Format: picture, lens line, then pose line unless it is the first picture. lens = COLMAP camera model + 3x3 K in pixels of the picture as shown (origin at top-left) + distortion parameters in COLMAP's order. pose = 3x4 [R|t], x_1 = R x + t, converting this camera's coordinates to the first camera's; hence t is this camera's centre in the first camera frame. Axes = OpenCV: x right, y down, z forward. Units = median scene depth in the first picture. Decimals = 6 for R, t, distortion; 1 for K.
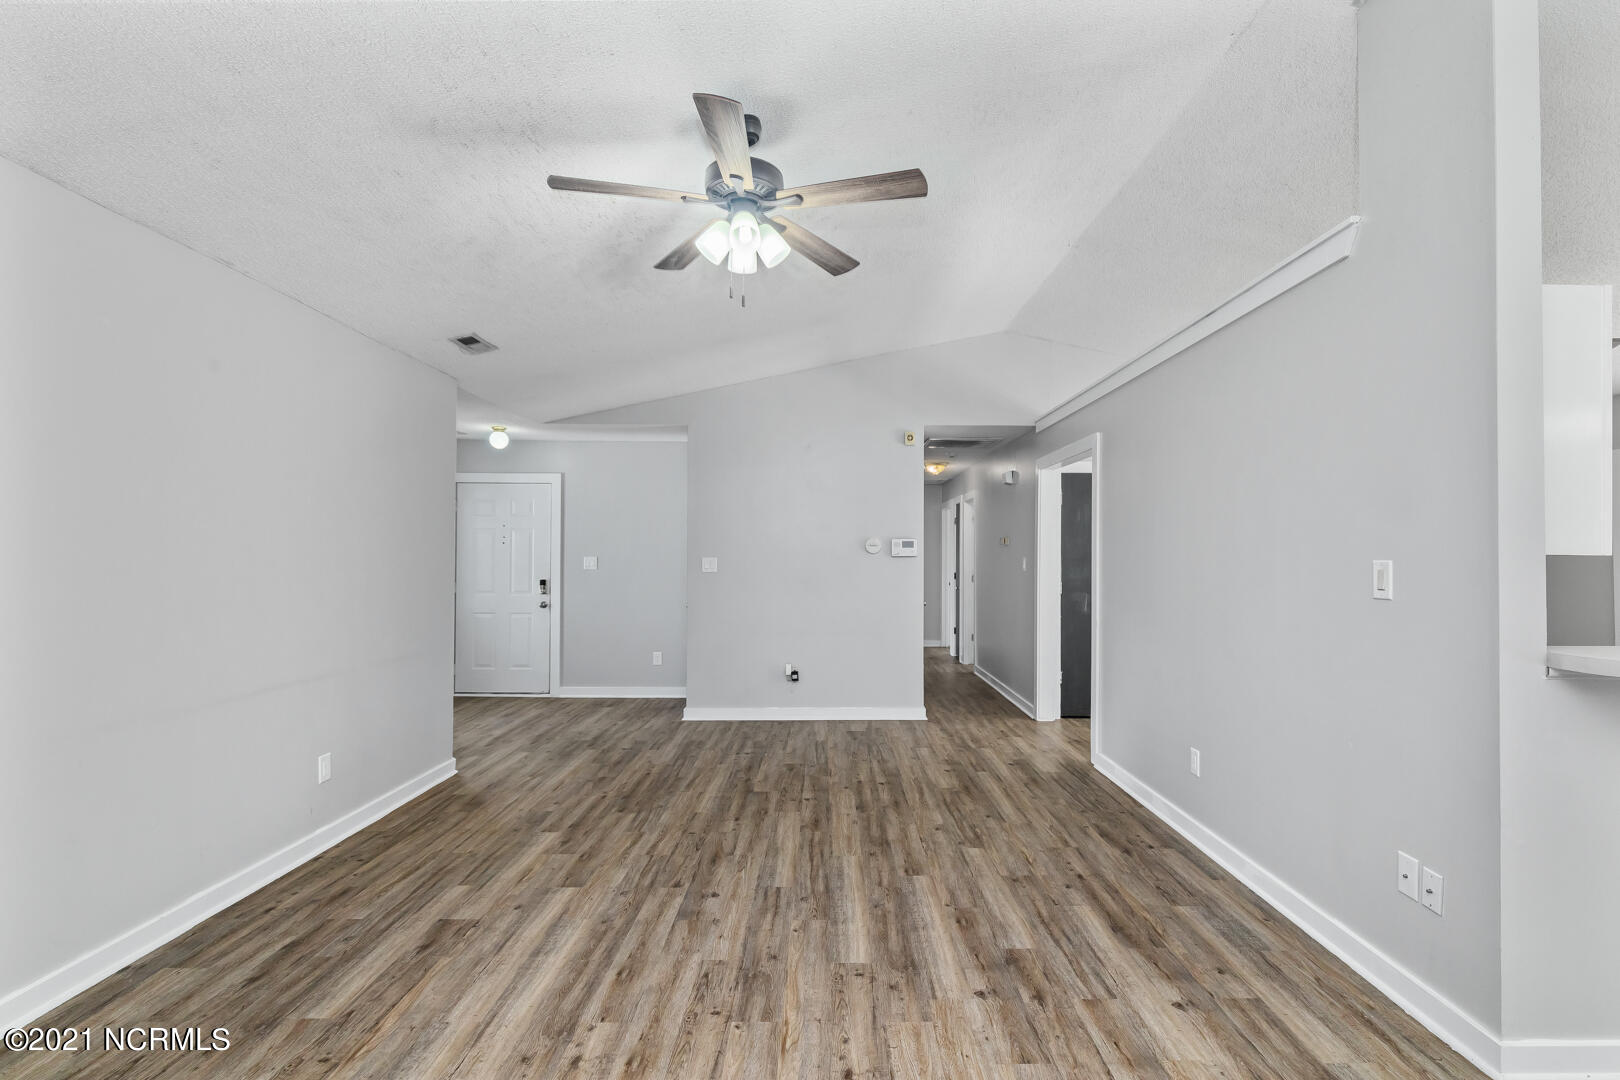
lens RADIAL K [[769.6, 0, 848.8], [0, 769.6, 543.9], [0, 0, 1]] dist [-0.000924, -0.001416]
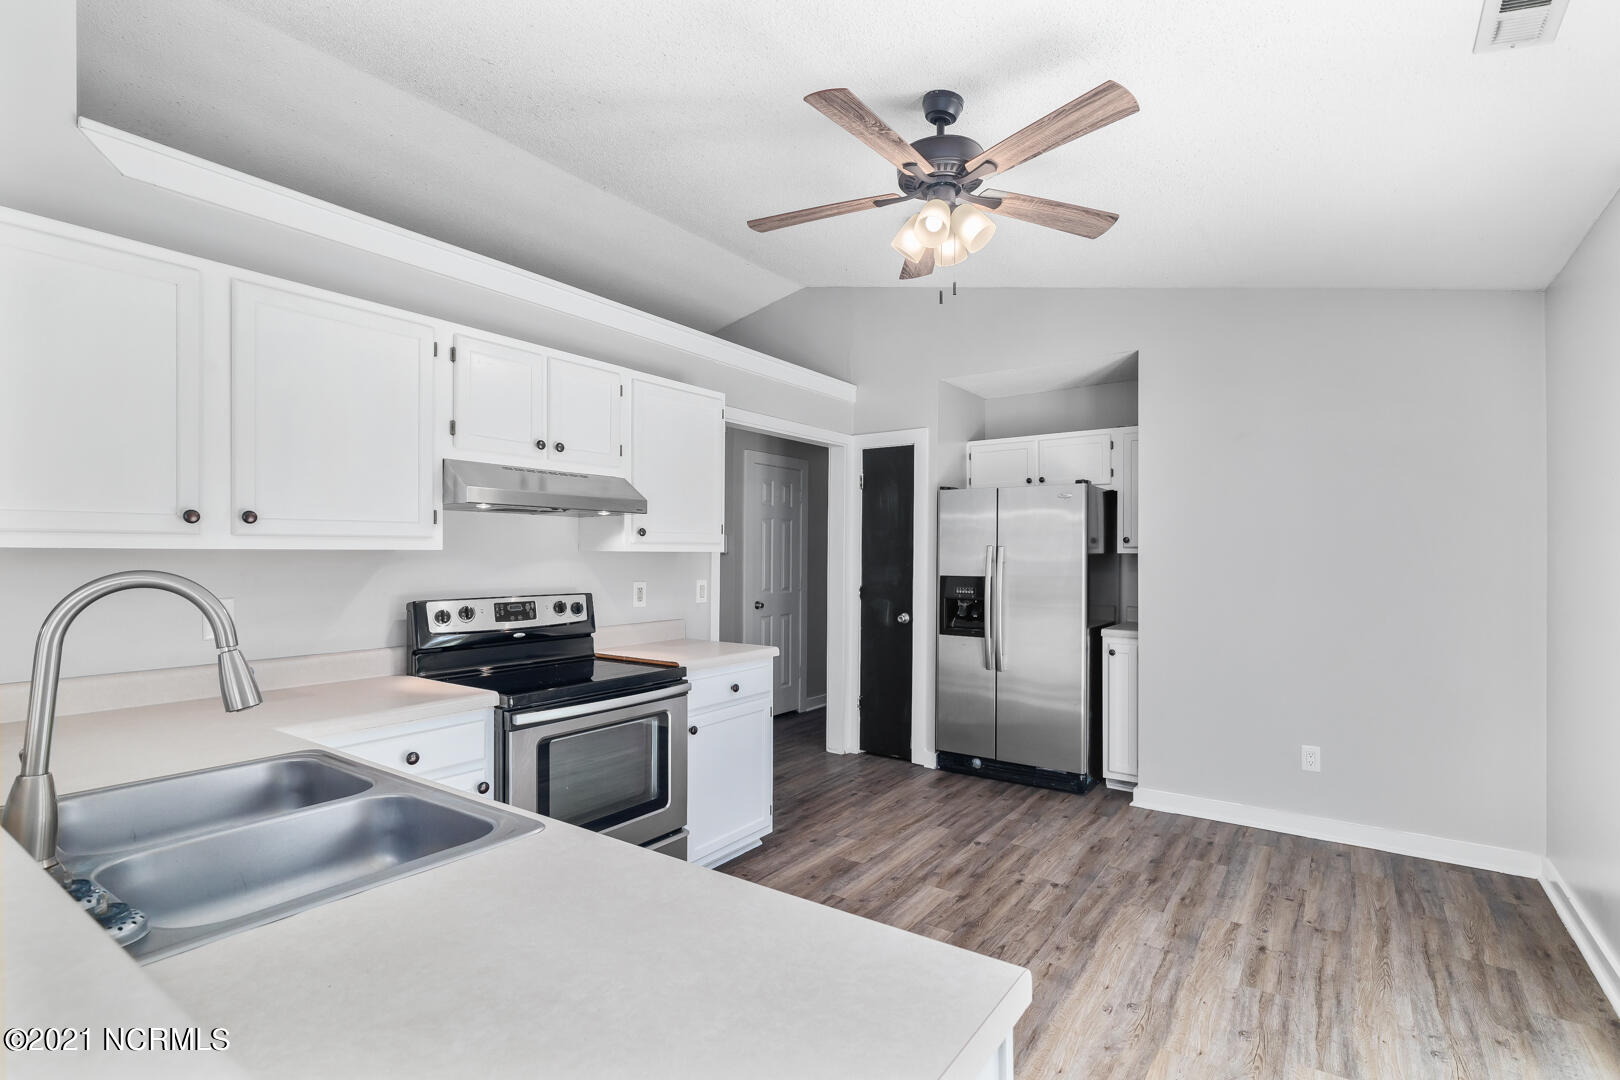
lens RADIAL K [[769.6, 0, 813.3], [0, 769.6, 553.3], [0, 0, 1]] dist [-0.000924, -0.001416]
pose [[0.807569, -0.002043, -0.589769, 1.319012], [0.009587, 0.999907, 0.009664, 0.013554], [0.589695, -0.013458, 0.807514, 0.589197]]
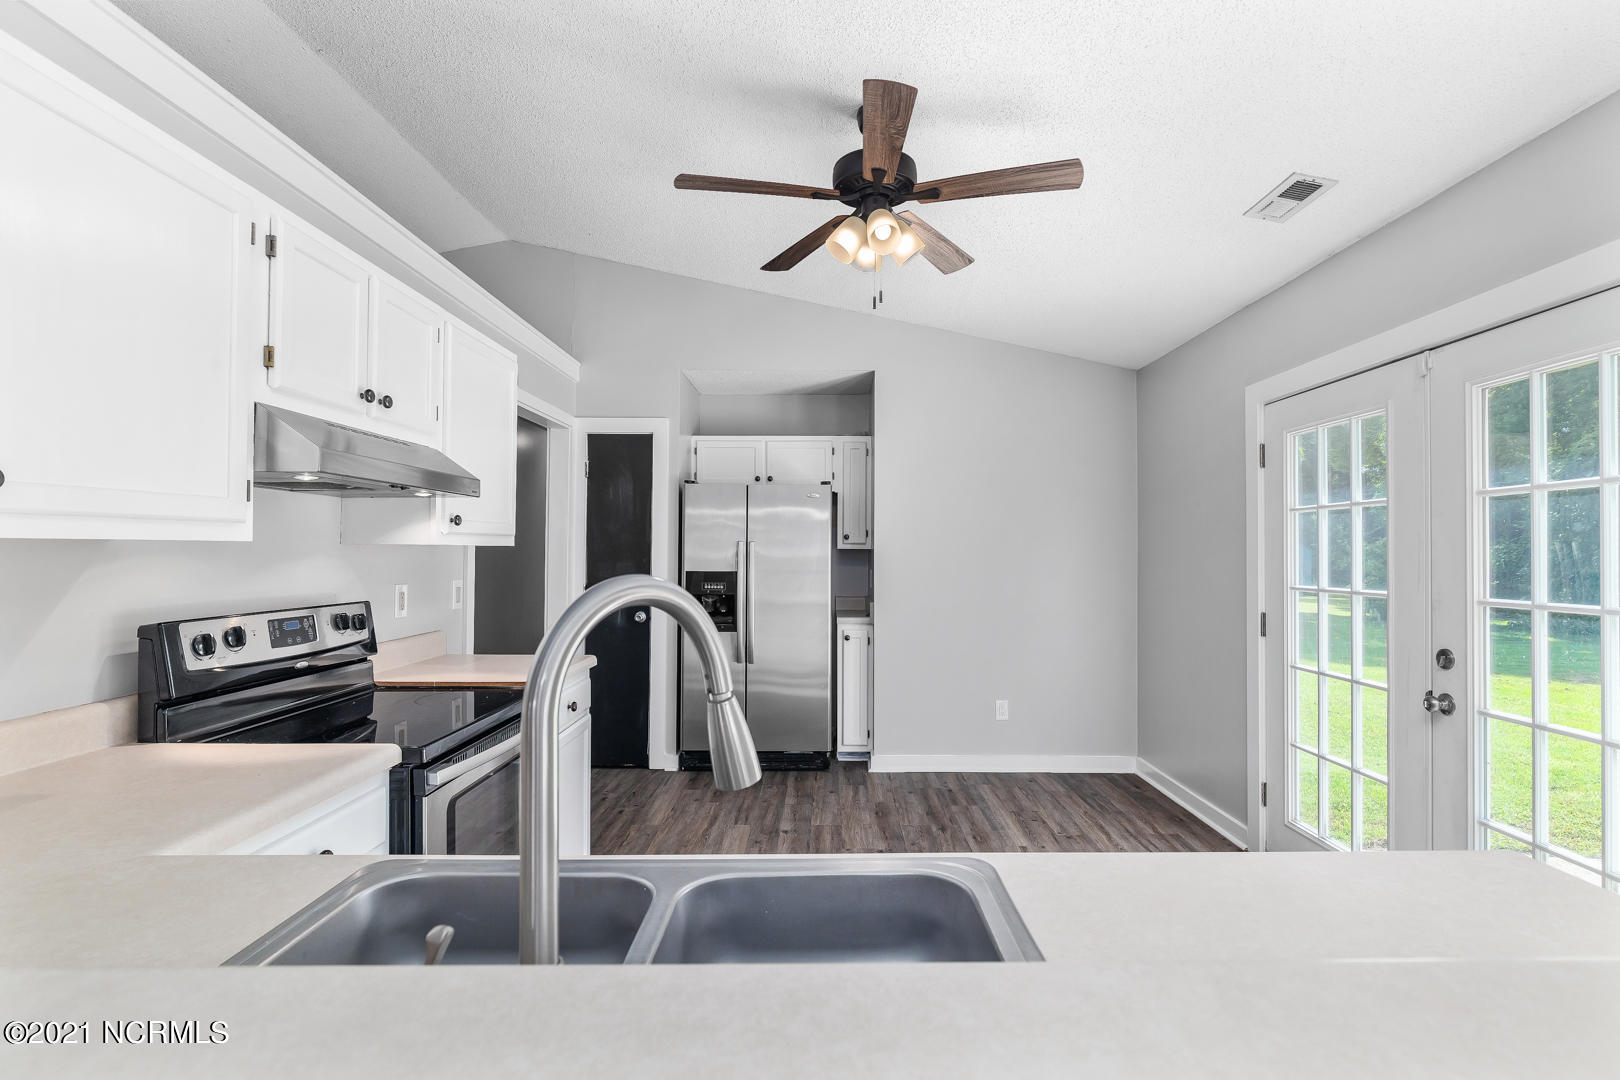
lens RADIAL K [[769.6, 0, 843.2], [0, 769.6, 546.7], [0, 0, 1]] dist [-0.000924, -0.001416]
pose [[0.999992, 0.001761, -0.003644, 0.970878], [-0.001722, 0.999942, 0.010589, 0.011652], [0.003663, -0.010582, 0.999937, 0.494464]]
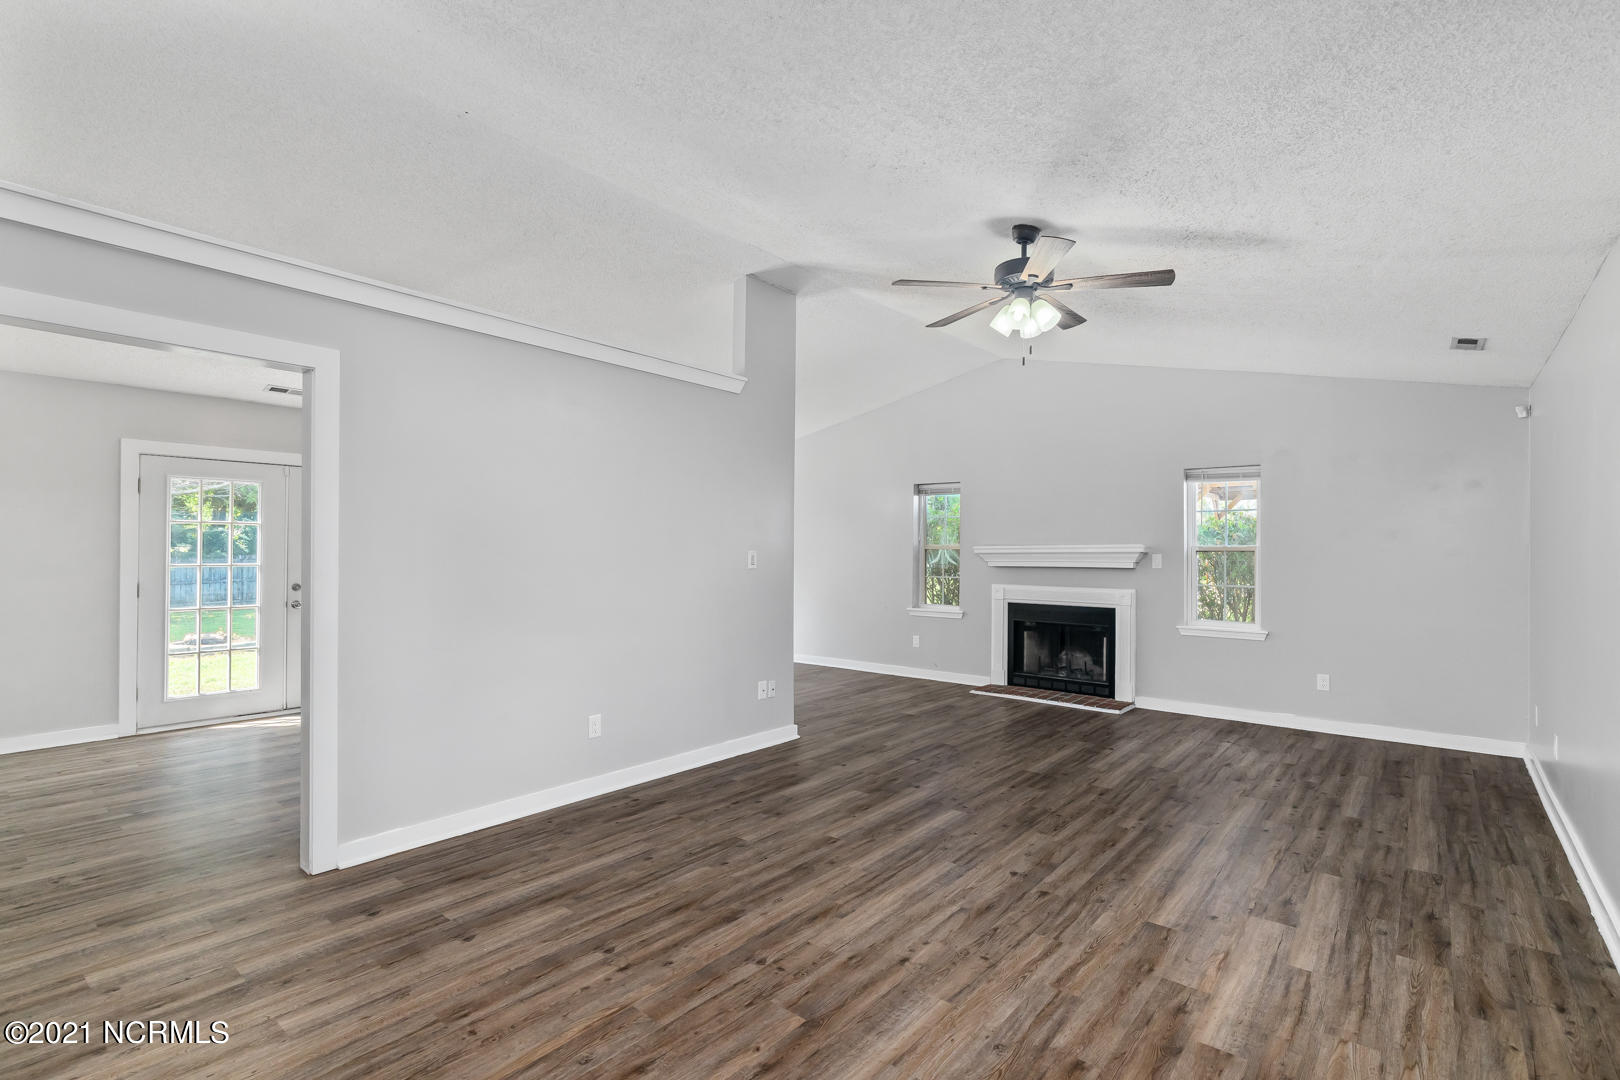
lens RADIAL K [[769.6, 0, 809.8], [0, 769.6, 546.6], [0, 0, 1]] dist [-0.000924, -0.001416]
pose [[-0.757326, -0.003269, 0.653029, -0.574396], [-0.019262, 0.999664, -0.017334, 0.029618], [-0.652753, -0.025706, -0.757135, 1.763754]]
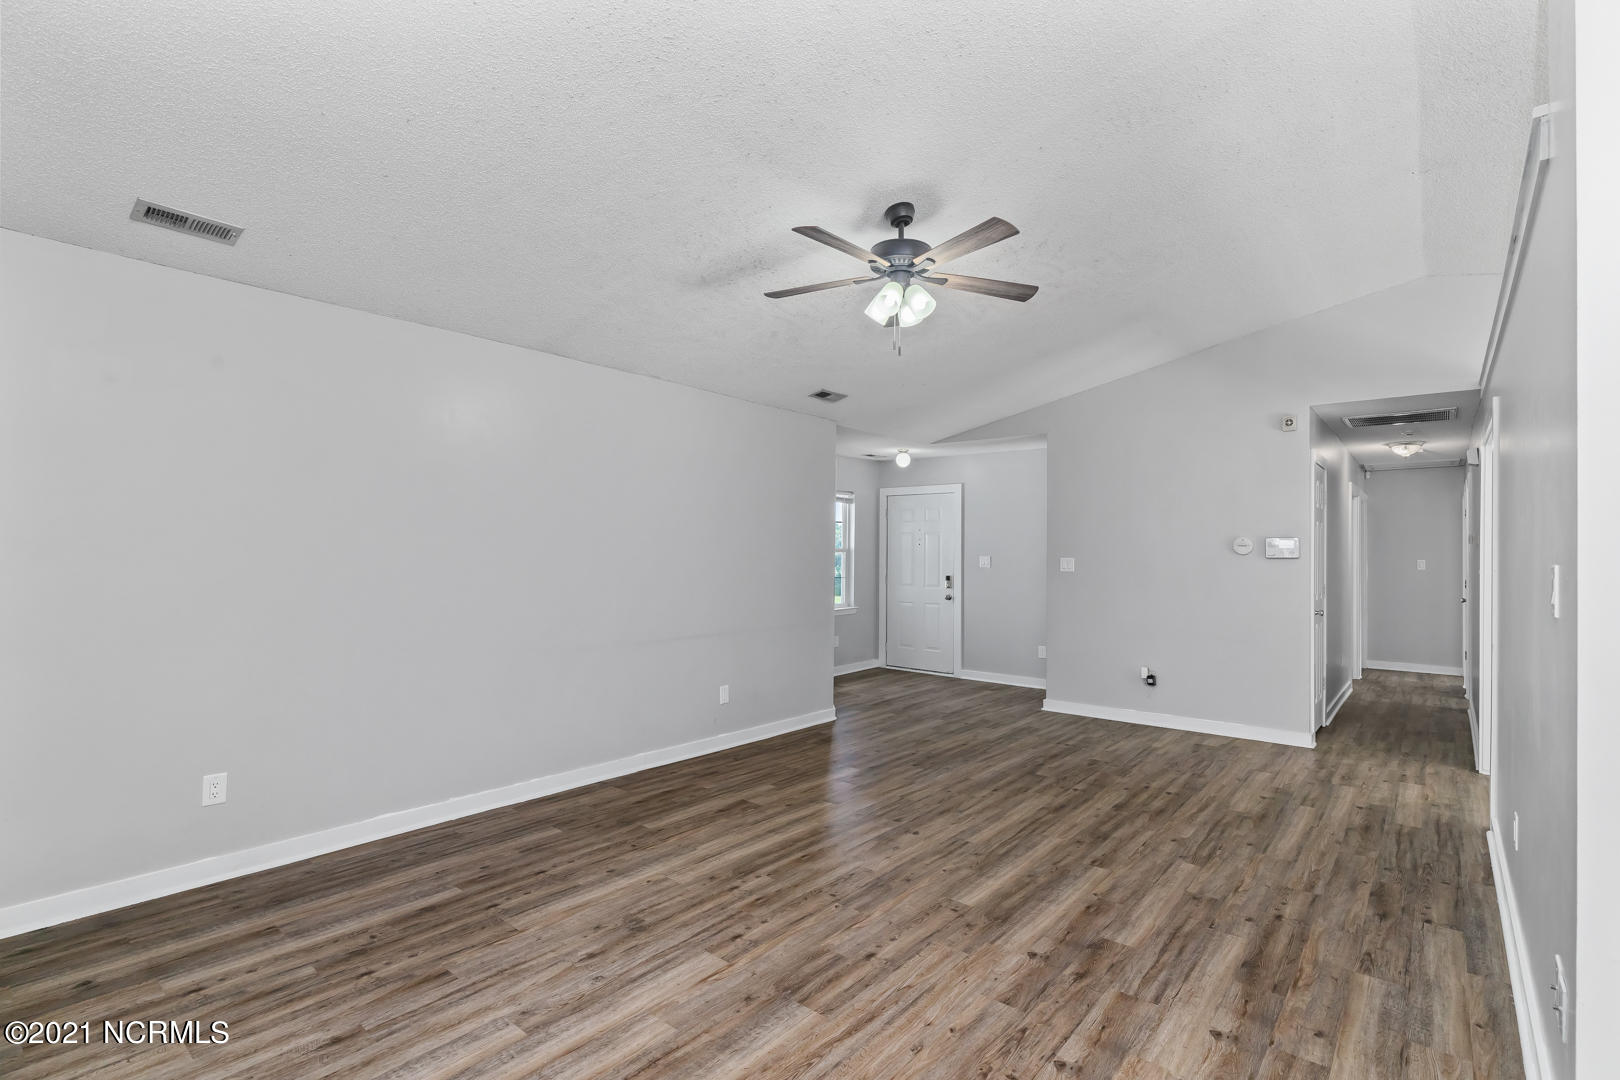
lens RADIAL K [[769.6, 0, 815.4], [0, 769.6, 537.3], [0, 0, 1]] dist [-0.000924, -0.001416]
pose [[0.755467, -0.010044, -0.655110, 0.451741], [0.004094, 0.999935, -0.010609, -0.000371], [0.655174, 0.005333, 0.755459, -0.025079]]
